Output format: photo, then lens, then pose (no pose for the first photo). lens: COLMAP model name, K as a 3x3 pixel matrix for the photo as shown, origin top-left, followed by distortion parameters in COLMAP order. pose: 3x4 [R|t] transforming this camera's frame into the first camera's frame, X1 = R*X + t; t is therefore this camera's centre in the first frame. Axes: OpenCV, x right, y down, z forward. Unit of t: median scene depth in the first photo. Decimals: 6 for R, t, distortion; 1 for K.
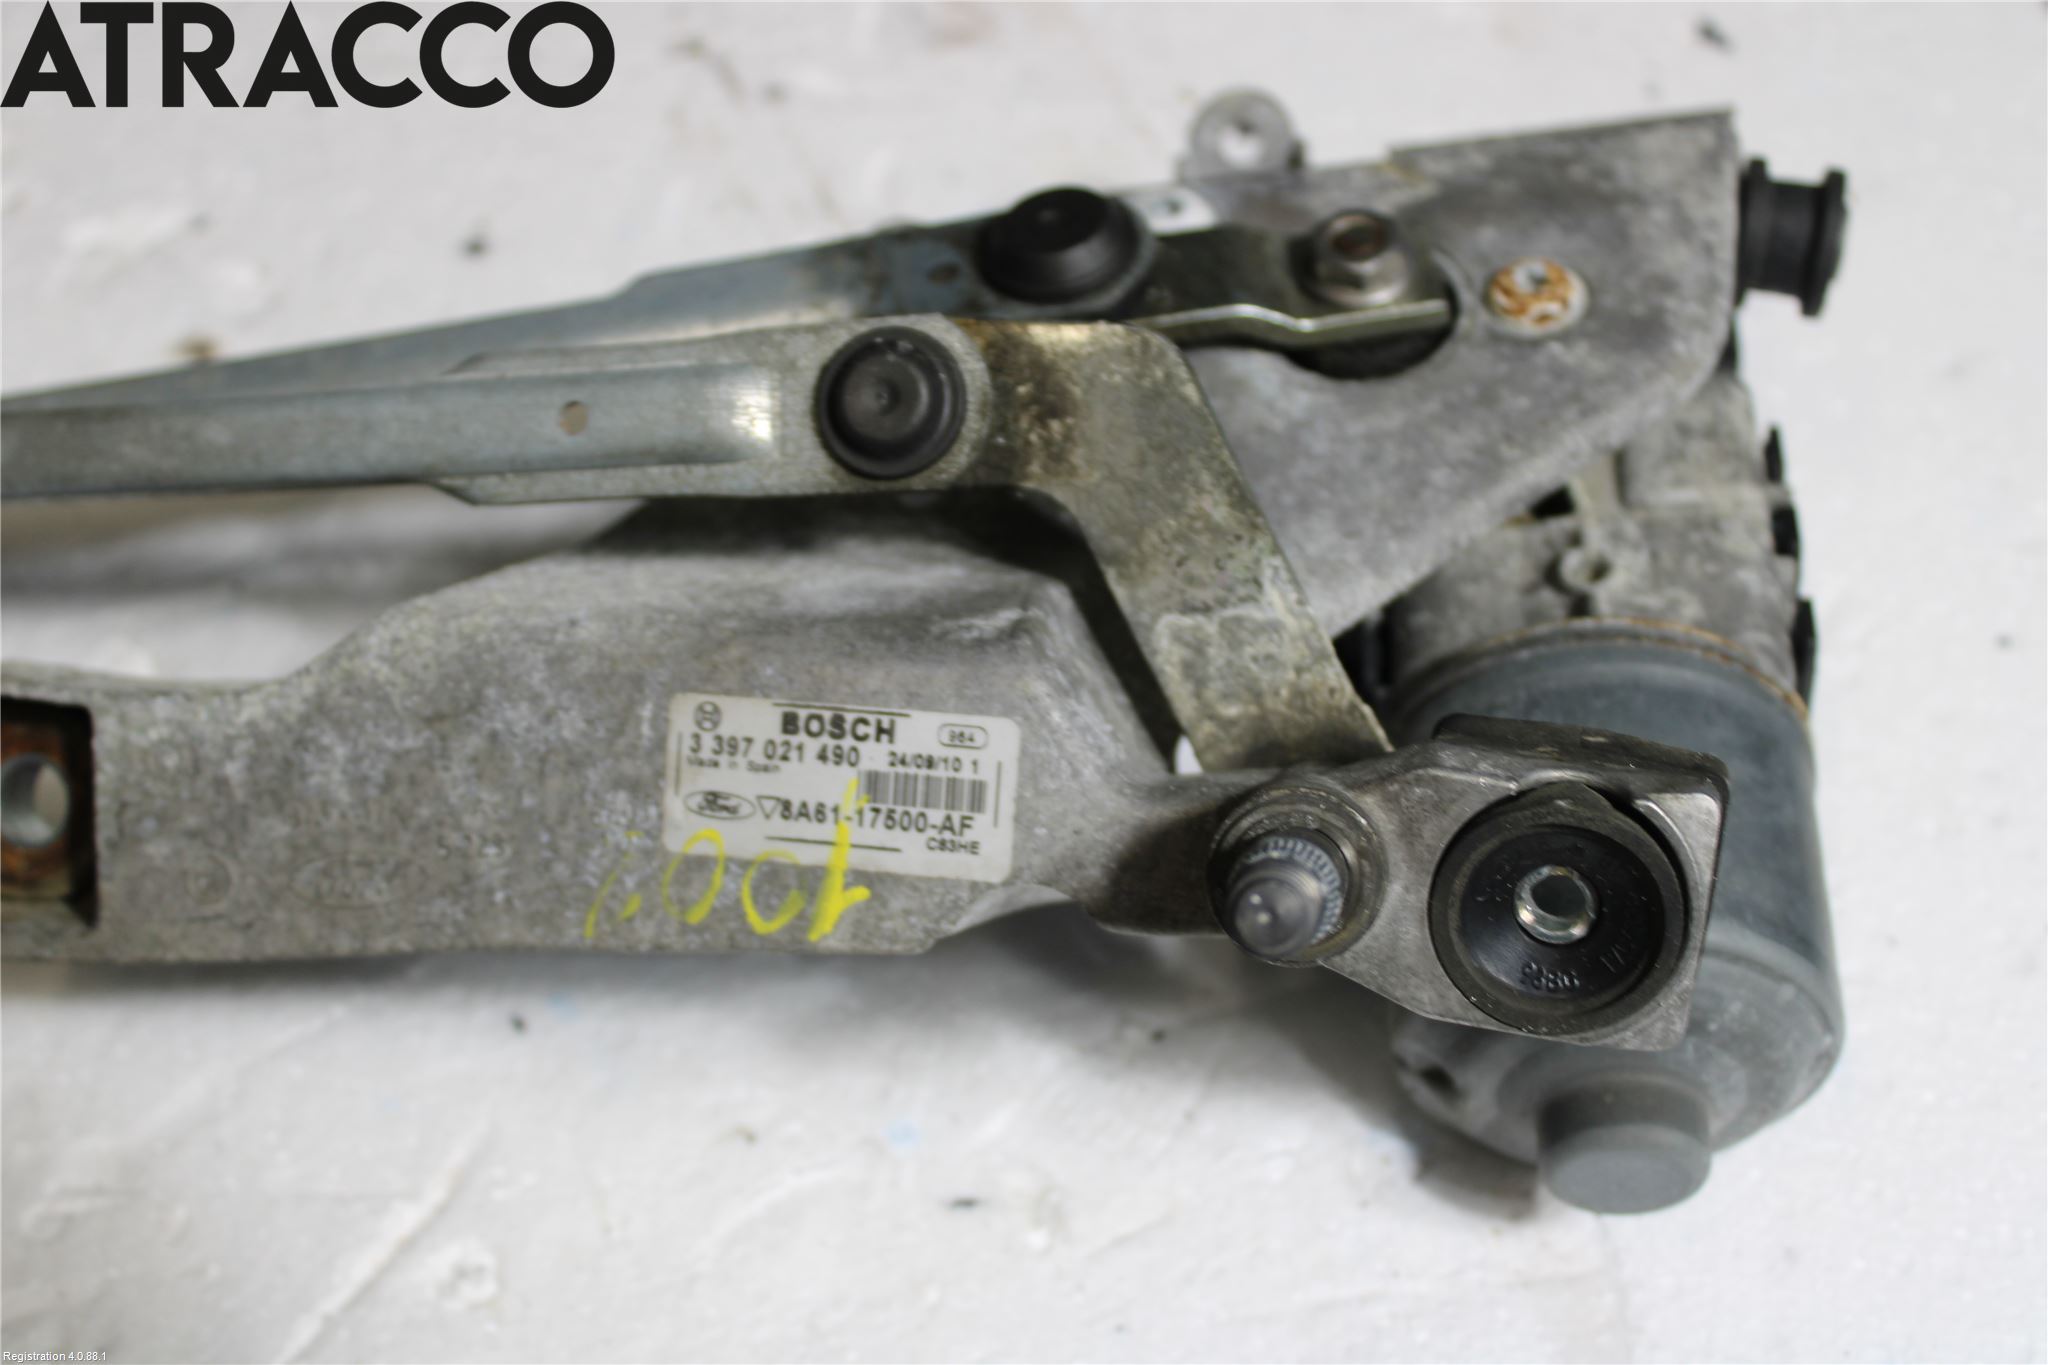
lens RADIAL K [[2821.2, 0, 1027.9], [0, 2821.2, 670.3], [0, 0, 1]] dist [-0.037174, 0.000000]
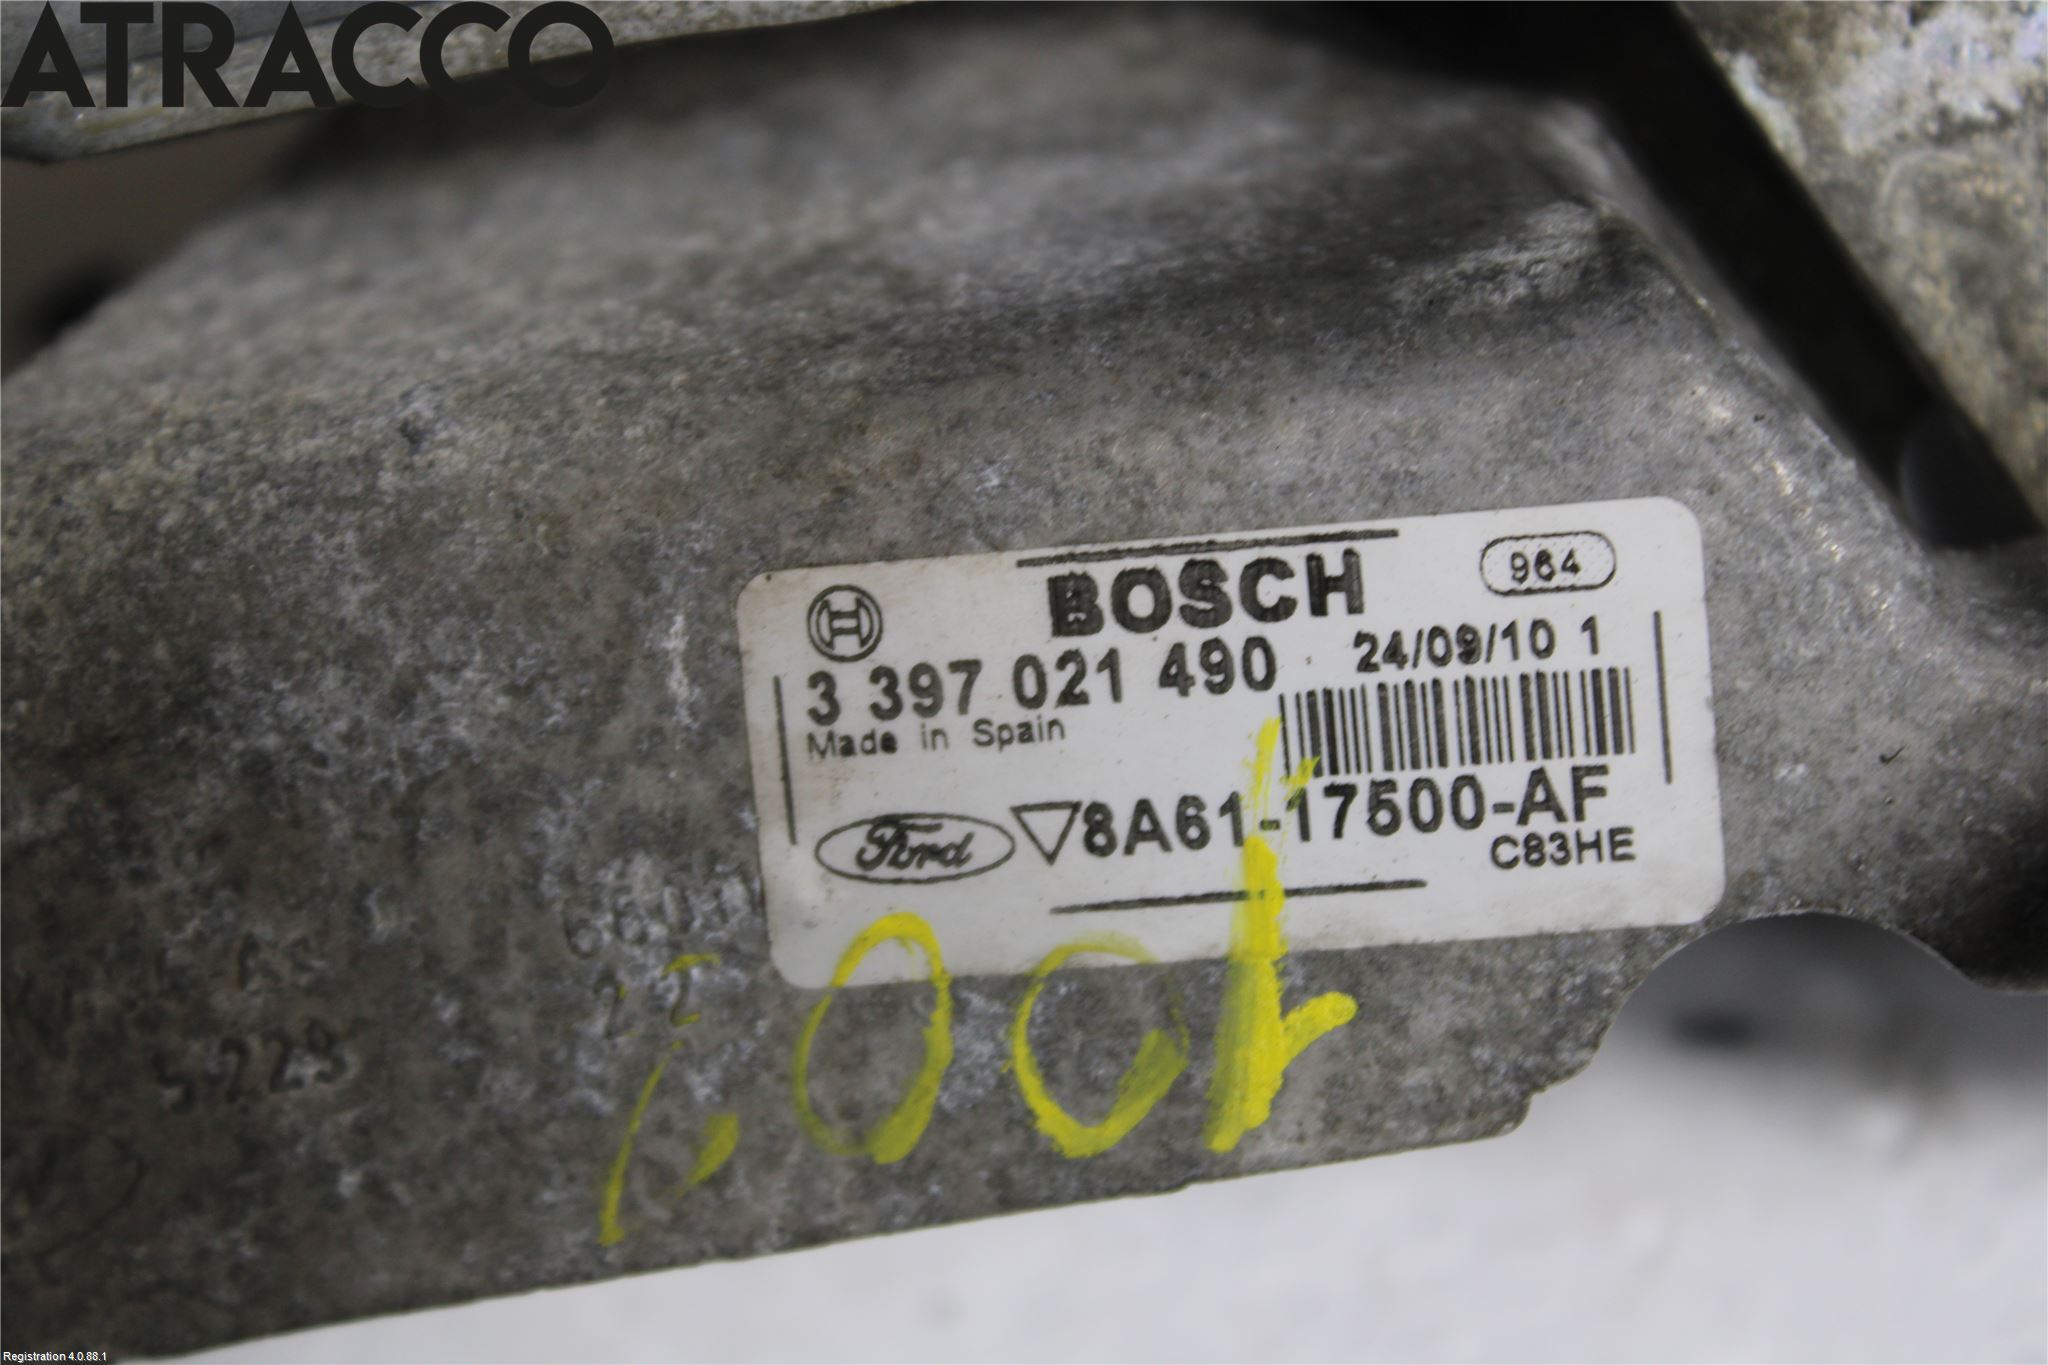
lens RADIAL K [[4970.2, 0, 1024.2], [0, 4970.2, 690.0], [0, 0, 1]] dist [0.096046, 0.000000]
pose [[0.975779, -0.177949, 0.127238, -0.175430], [0.164173, 0.980090, 0.111675, -0.045018], [-0.144577, -0.088081, 0.985565, 0.338867]]
